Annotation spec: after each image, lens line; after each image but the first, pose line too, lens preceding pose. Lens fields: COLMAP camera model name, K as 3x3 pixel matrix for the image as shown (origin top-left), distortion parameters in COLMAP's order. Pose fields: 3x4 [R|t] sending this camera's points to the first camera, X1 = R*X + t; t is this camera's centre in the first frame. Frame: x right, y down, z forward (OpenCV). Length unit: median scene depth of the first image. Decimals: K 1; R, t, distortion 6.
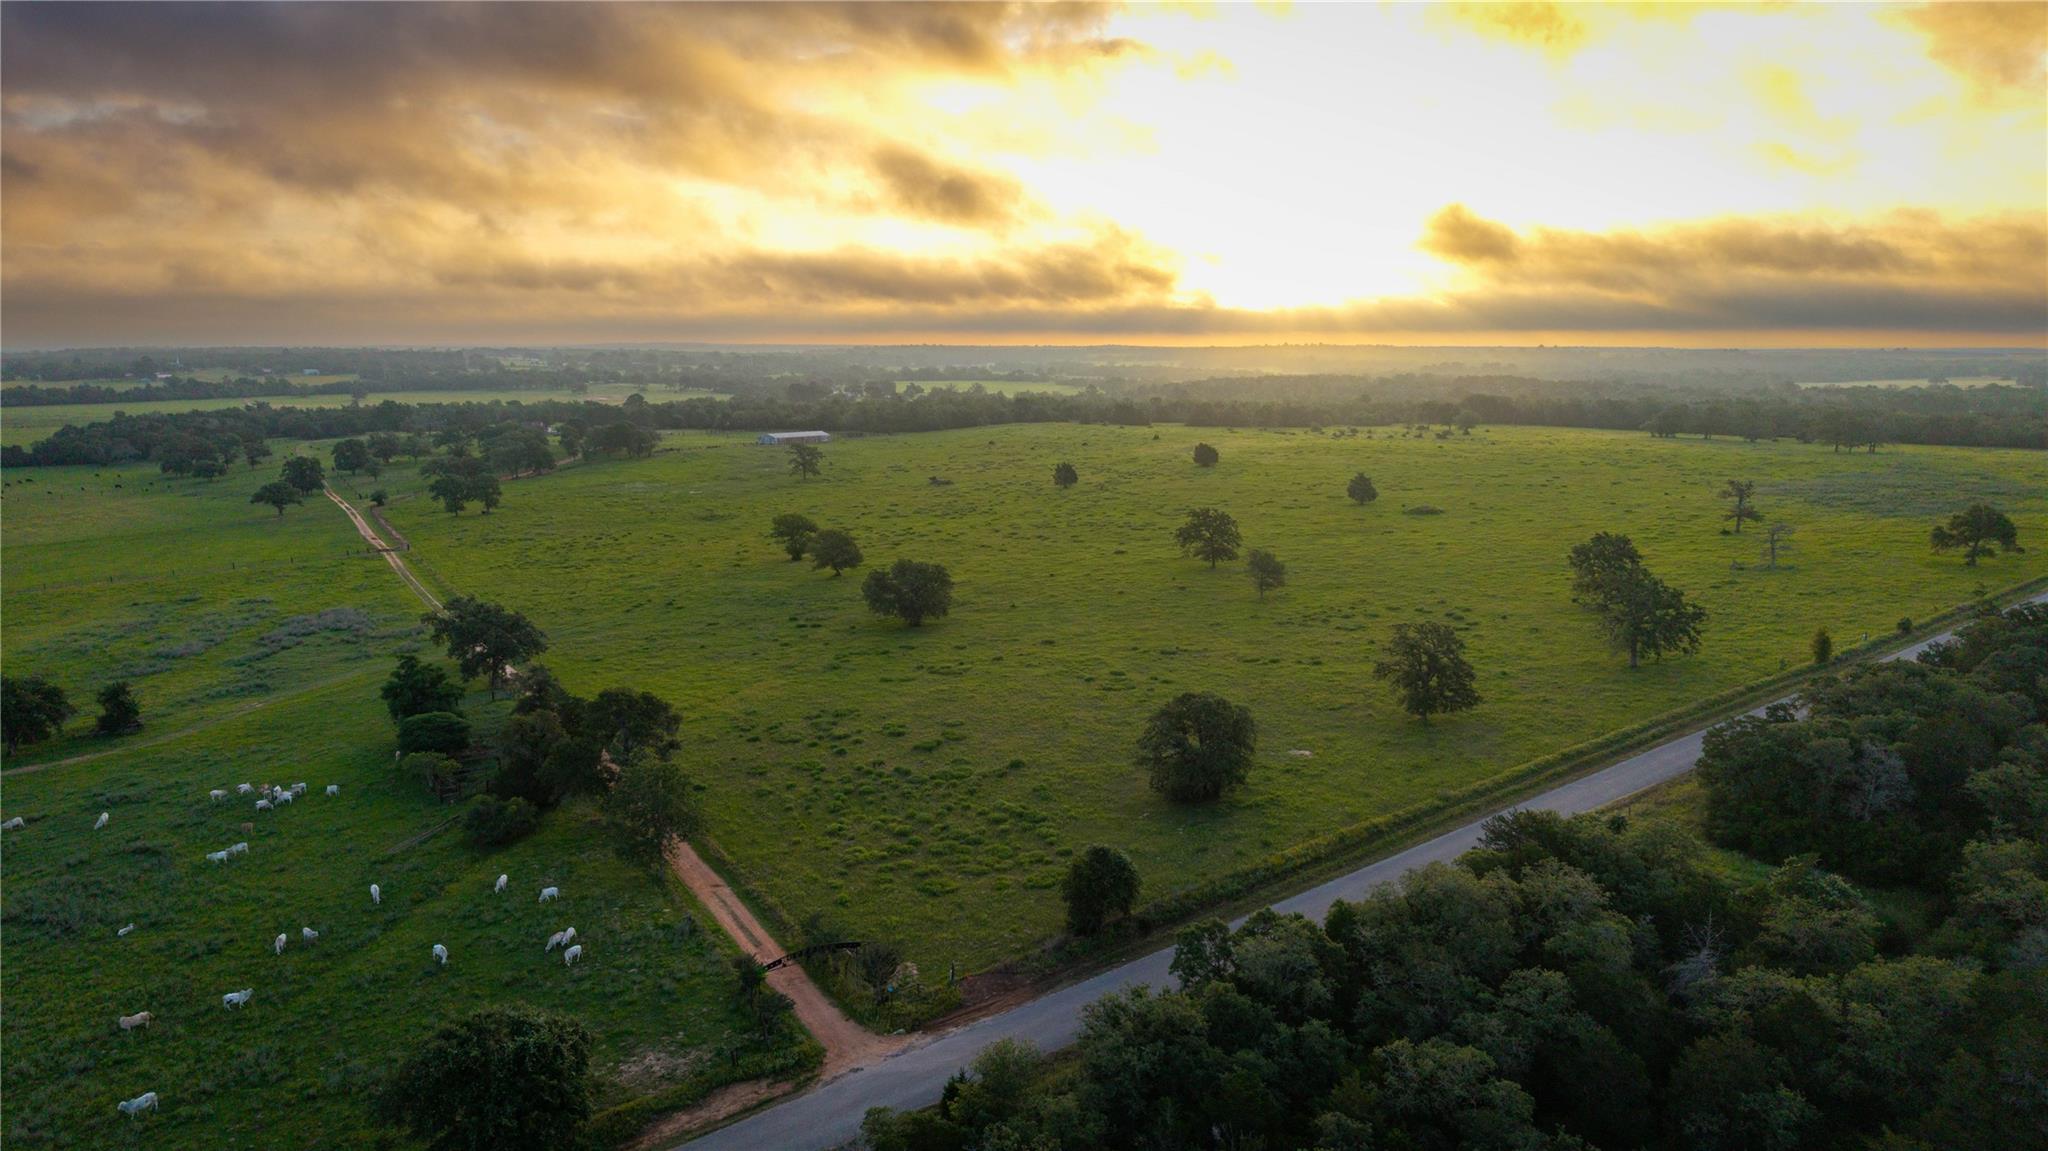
lens RADIAL K [[1334.5, 0, 1034.9], [0, 1334.5, 582.2], [0, 0, 1]] dist [-0.005087, -0.003263]
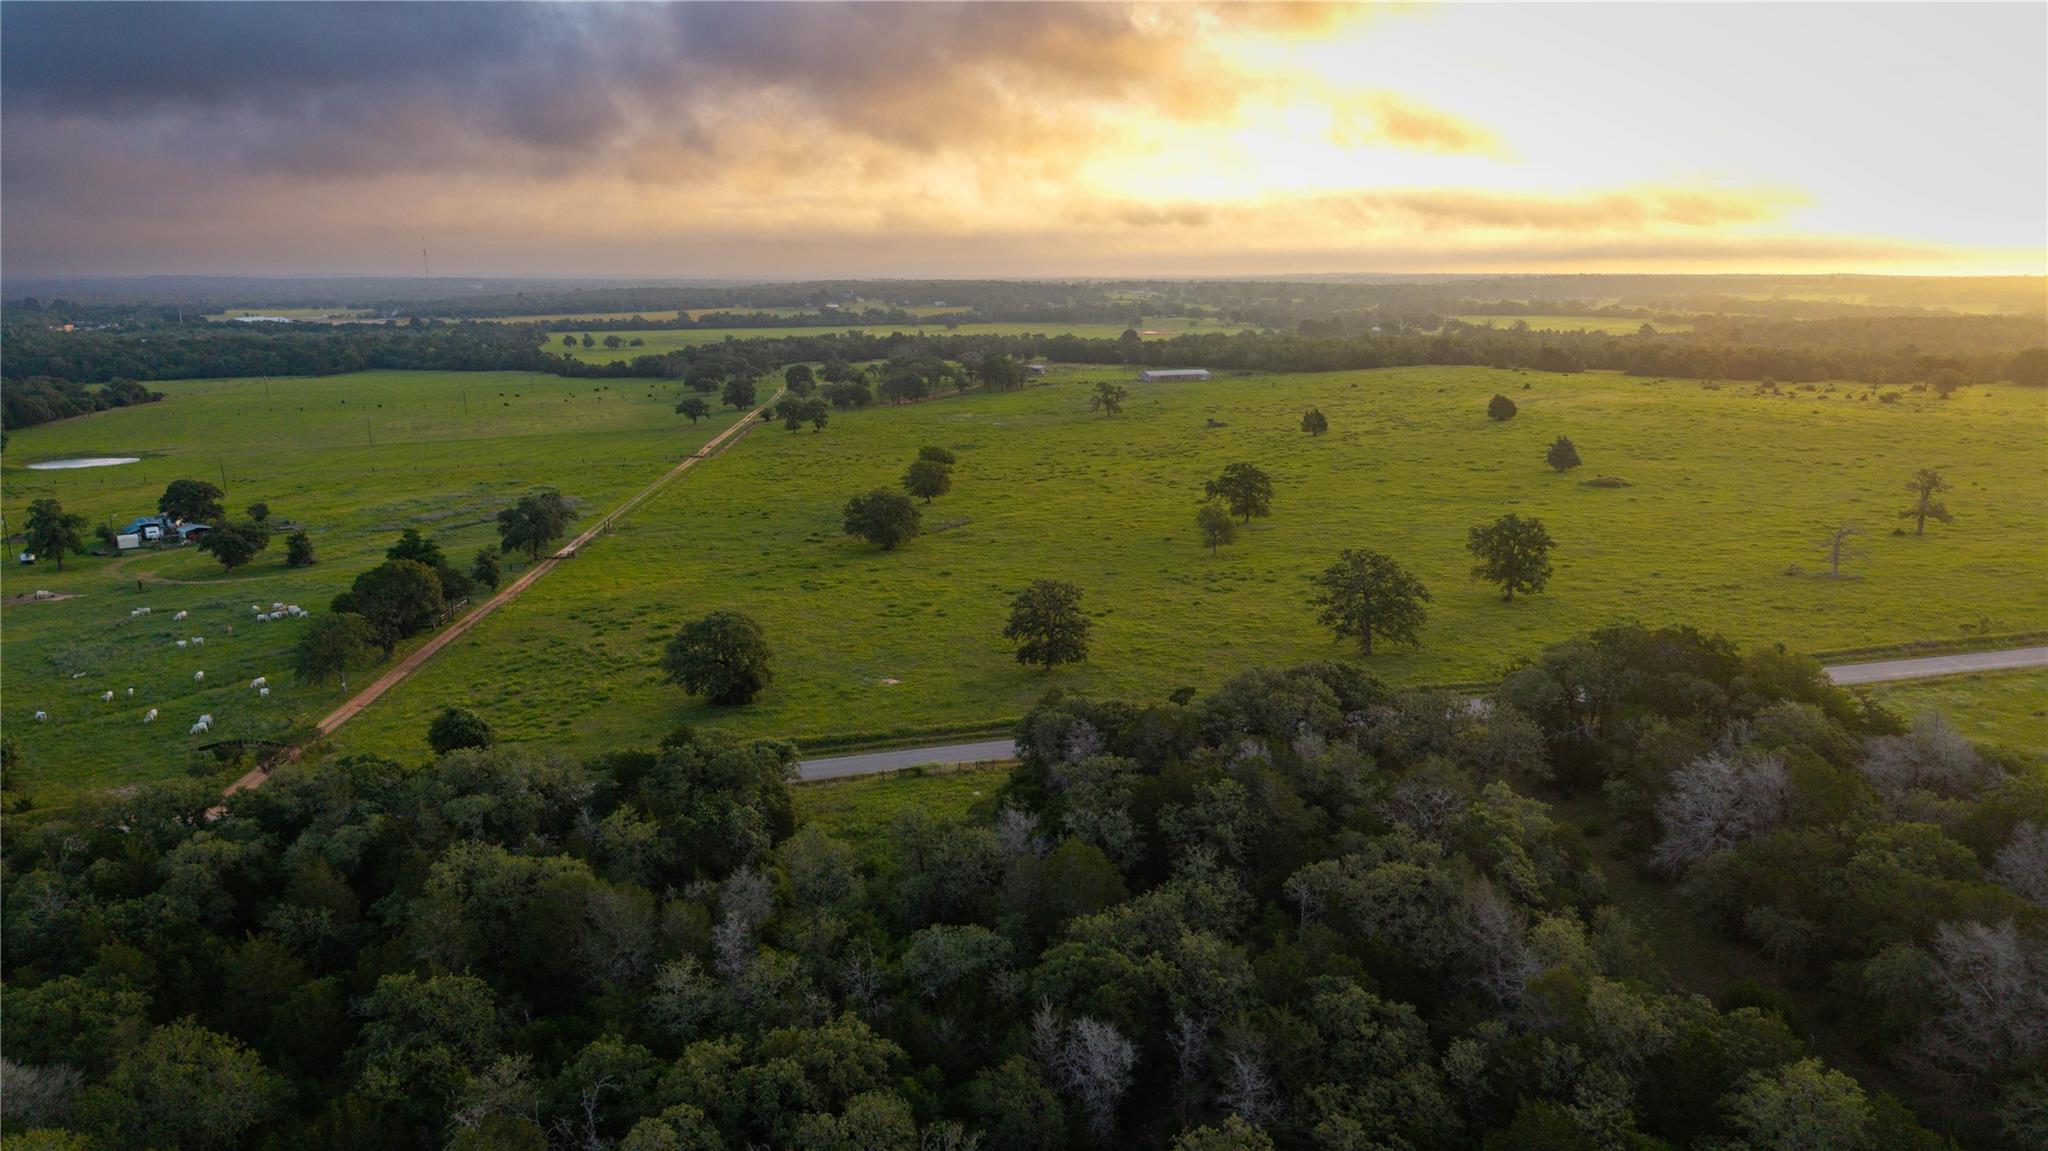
lens RADIAL K [[1334.5, 0, 1034.9], [0, 1334.5, 582.2], [0, 0, 1]] dist [-0.005087, -0.003263]
pose [[0.880285, 0.102581, -0.463223, 0.244845], [-0.078391, 0.994374, 0.071236, -0.013526], [0.467925, -0.026396, 0.883374, 0.020183]]
